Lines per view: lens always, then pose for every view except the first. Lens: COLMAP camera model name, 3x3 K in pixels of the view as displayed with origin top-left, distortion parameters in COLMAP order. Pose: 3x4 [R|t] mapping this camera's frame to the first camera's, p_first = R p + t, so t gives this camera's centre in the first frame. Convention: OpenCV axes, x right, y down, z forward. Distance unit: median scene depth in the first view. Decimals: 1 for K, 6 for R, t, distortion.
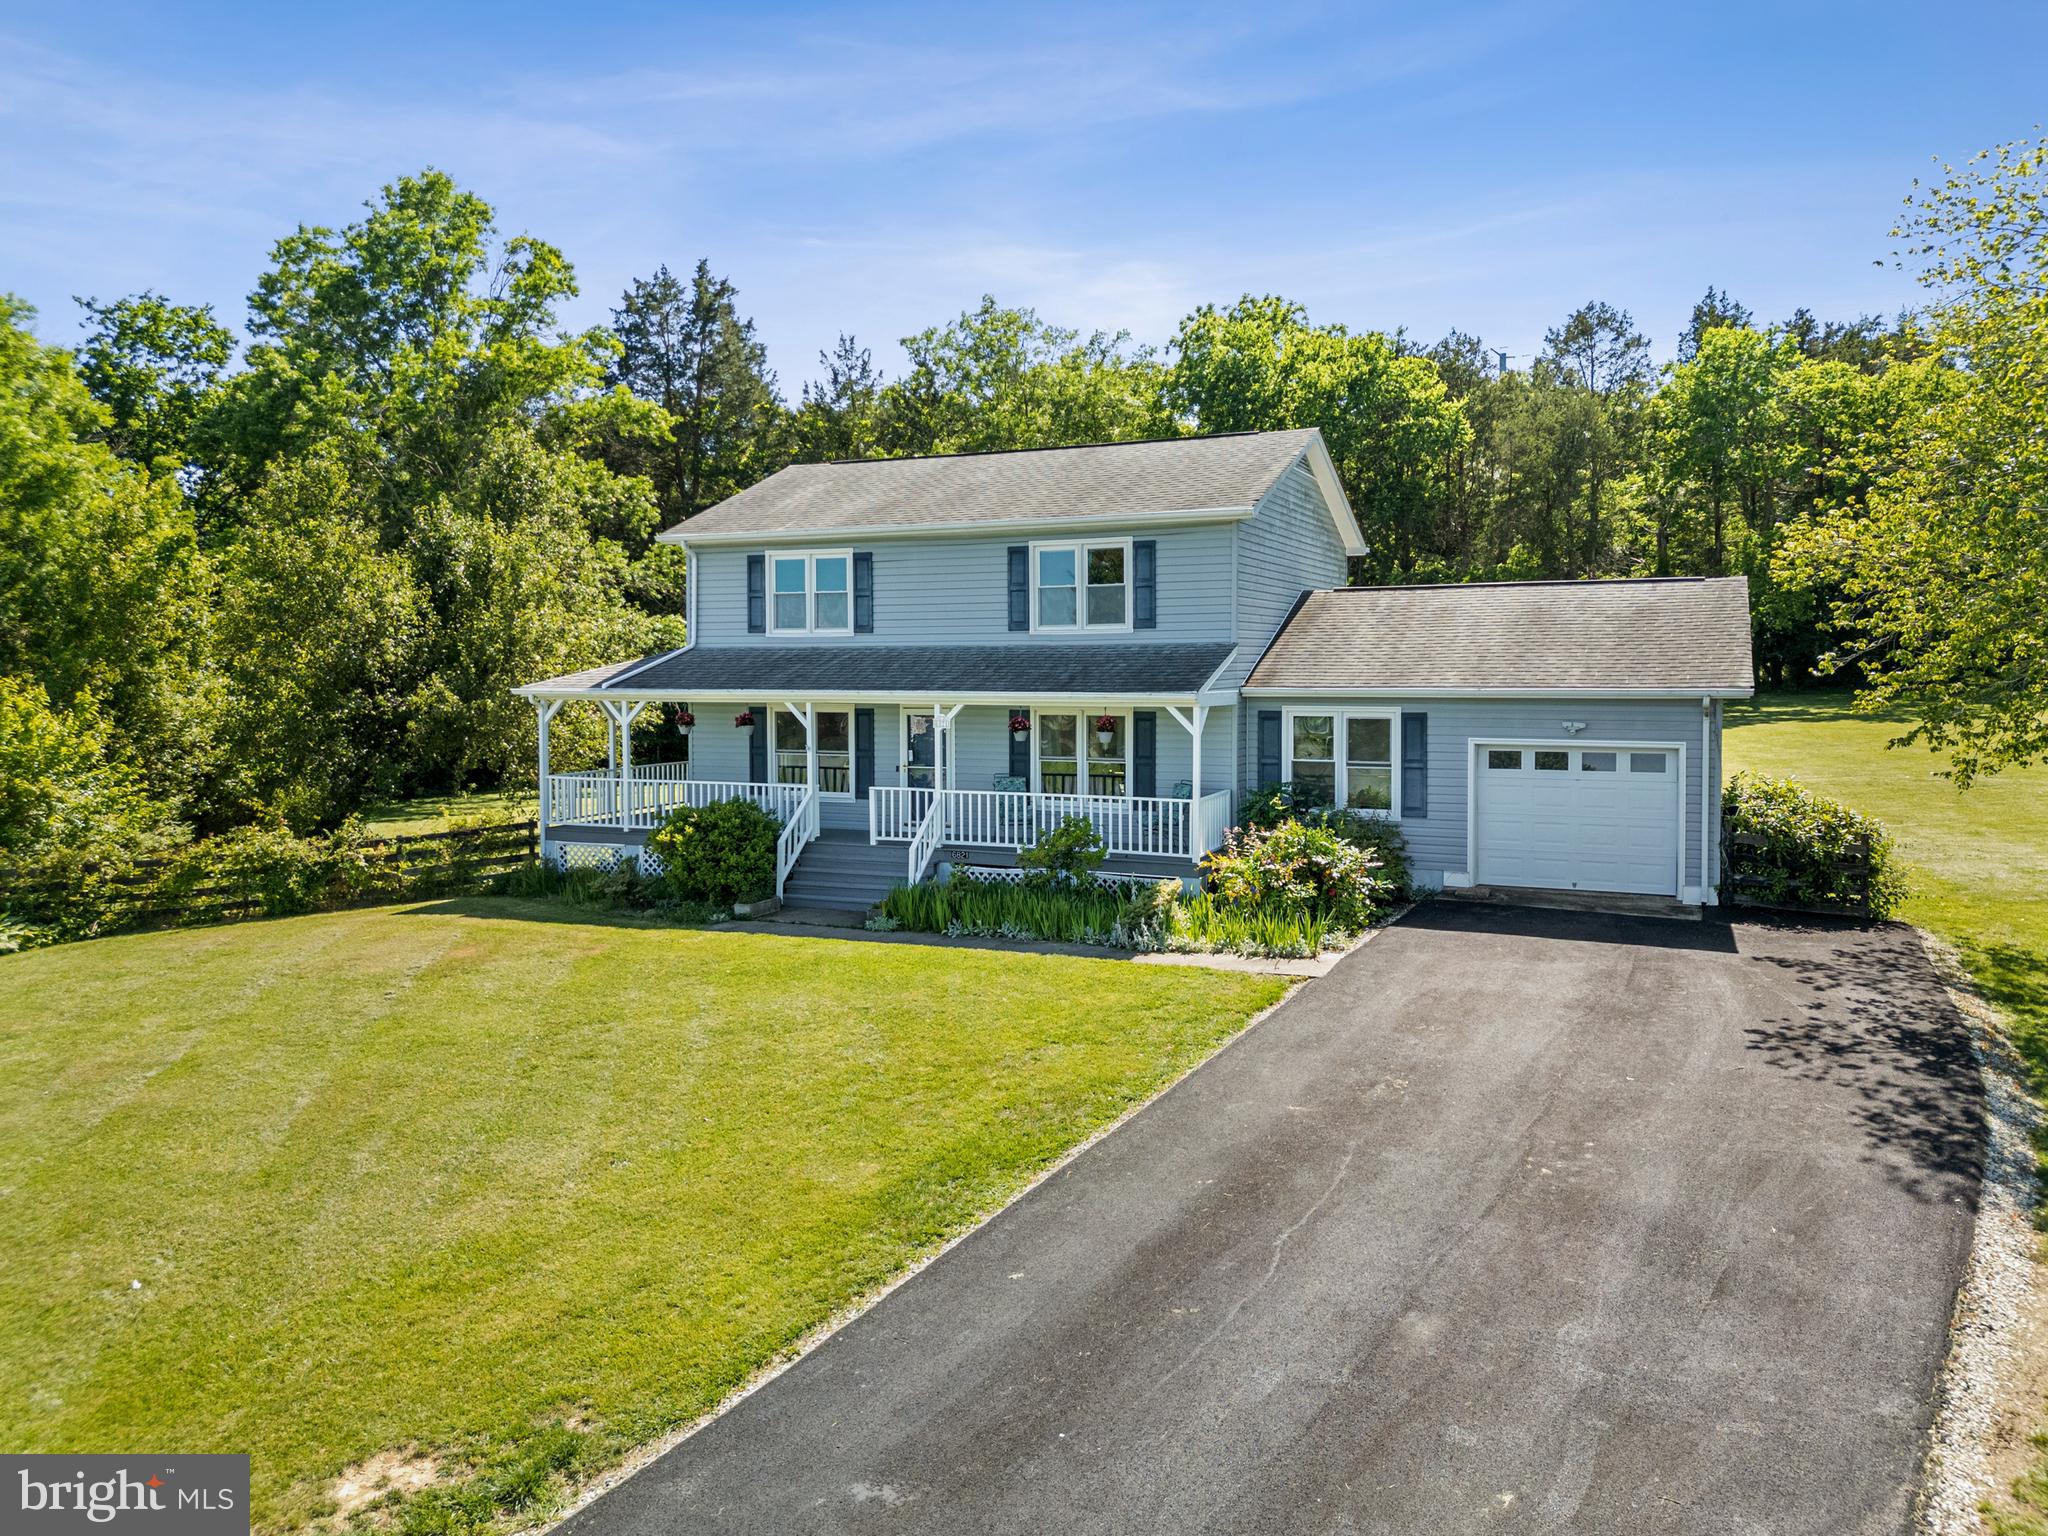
lens RADIAL K [[1468.1, 0, 1024.0], [0, 1468.1, 768.0], [0, 0, 1]] dist [0.062026, -0.103342]
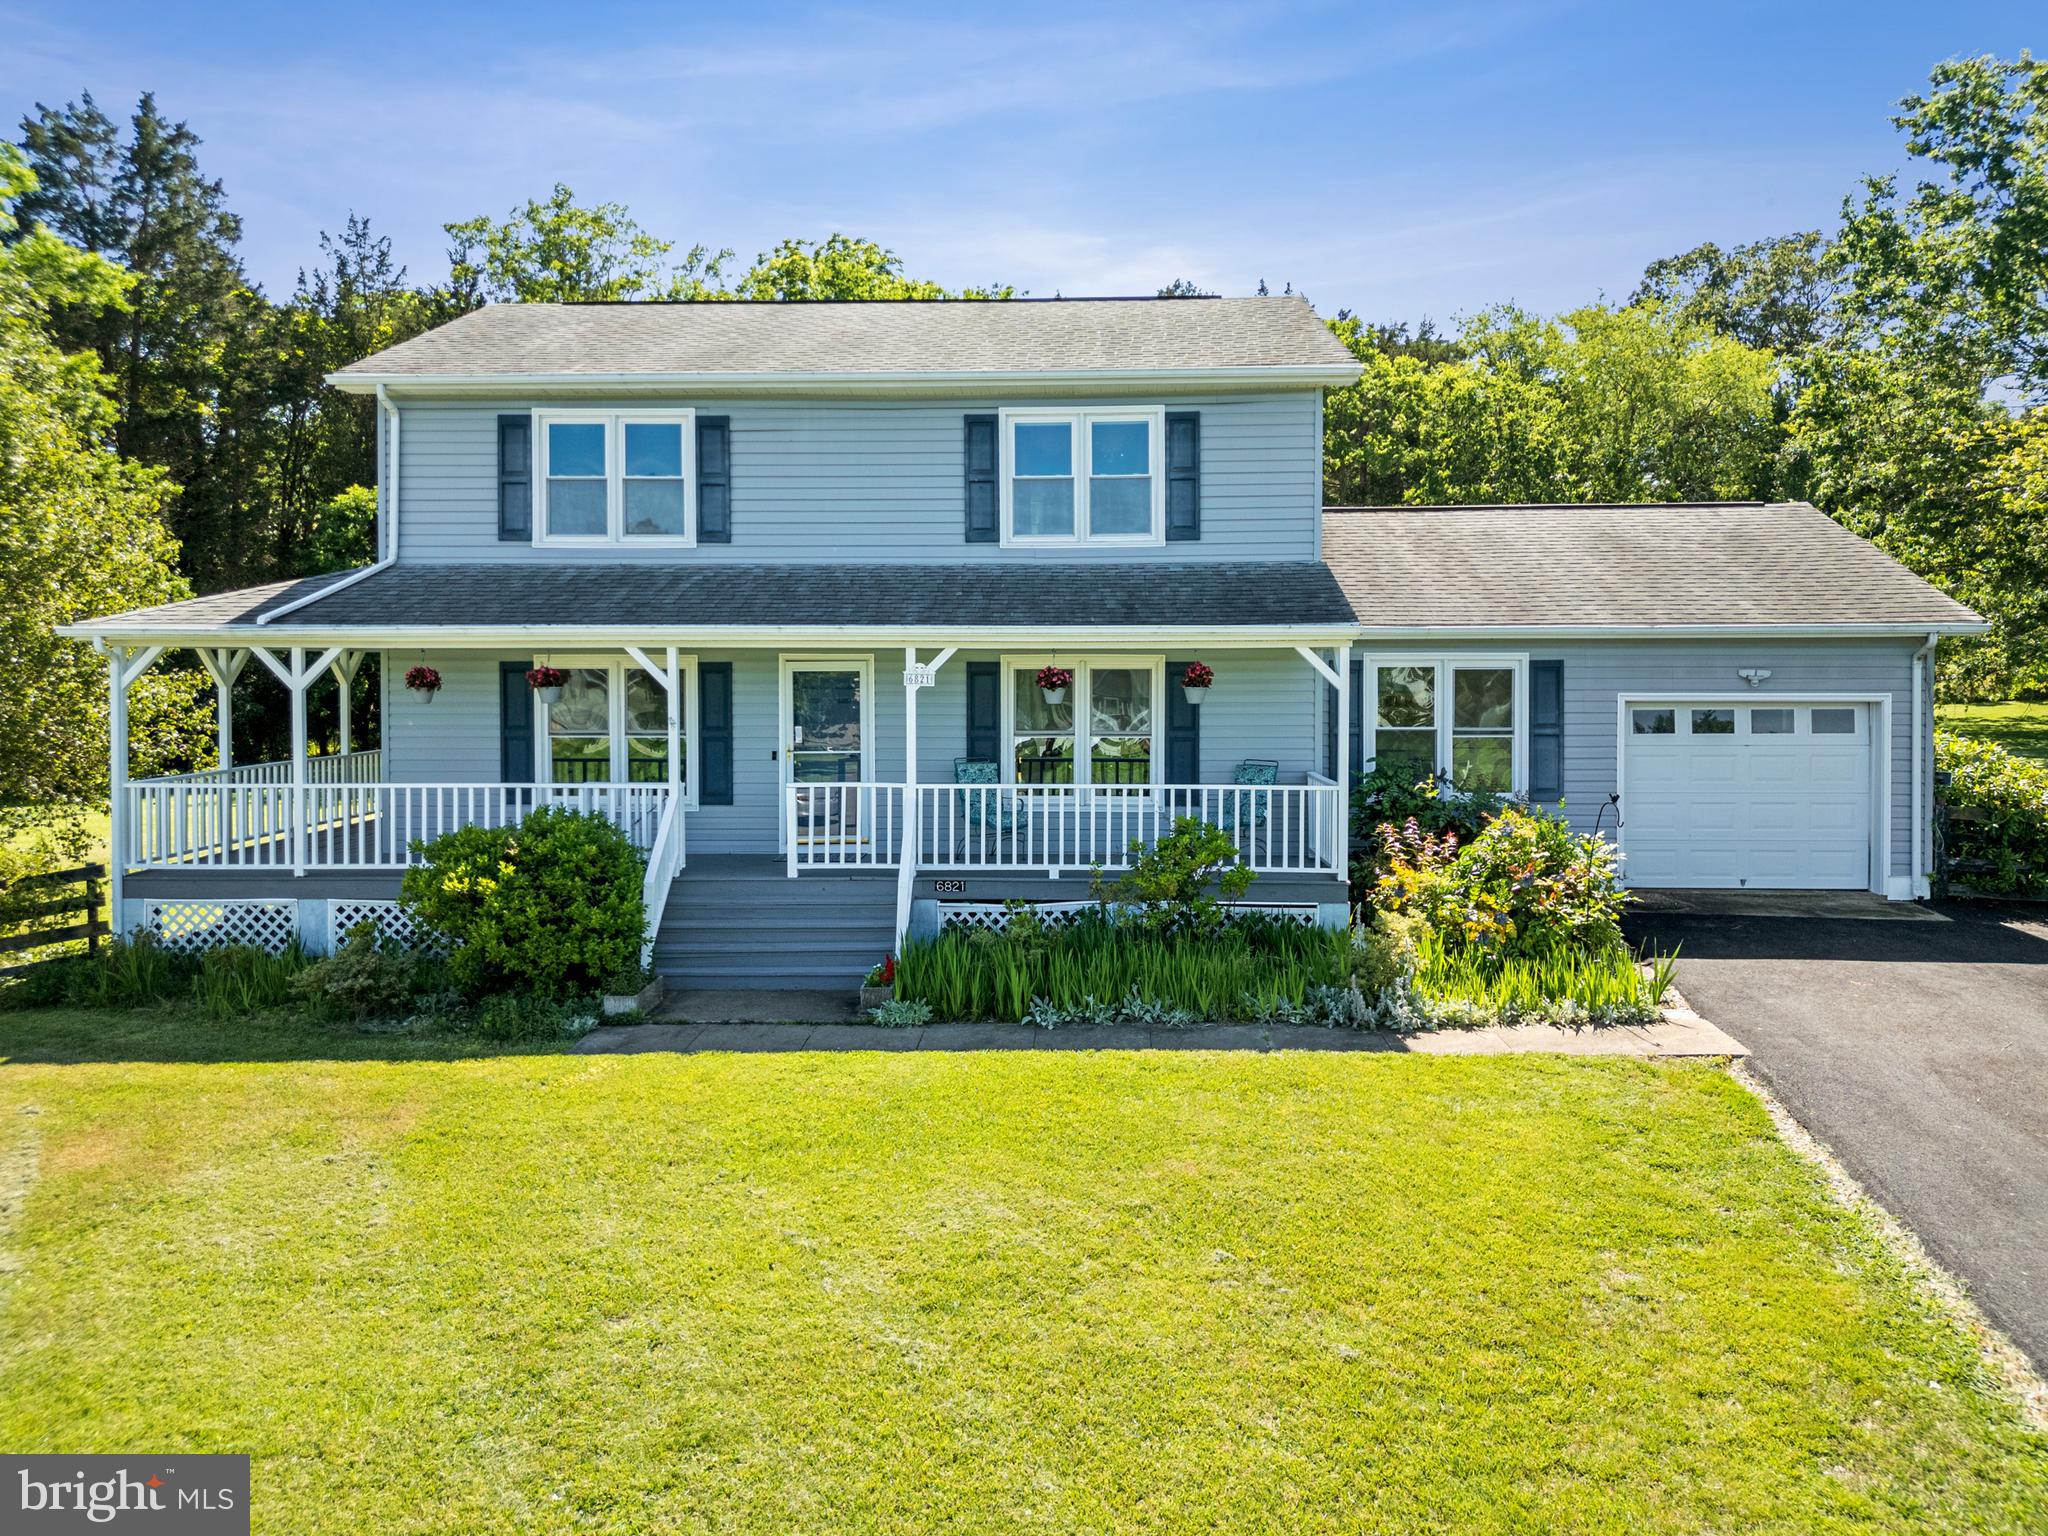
lens RADIAL K [[1450.3, 0, 1022.5], [0, 1450.3, 739.0], [0, 0, 1]] dist [0.045163, -0.045824]
pose [[0.925743, -0.018861, 0.377681, -0.235569], [0.024464, 0.999650, -0.010042, 0.002735], [-0.377360, 0.018536, 0.925881, 0.384948]]
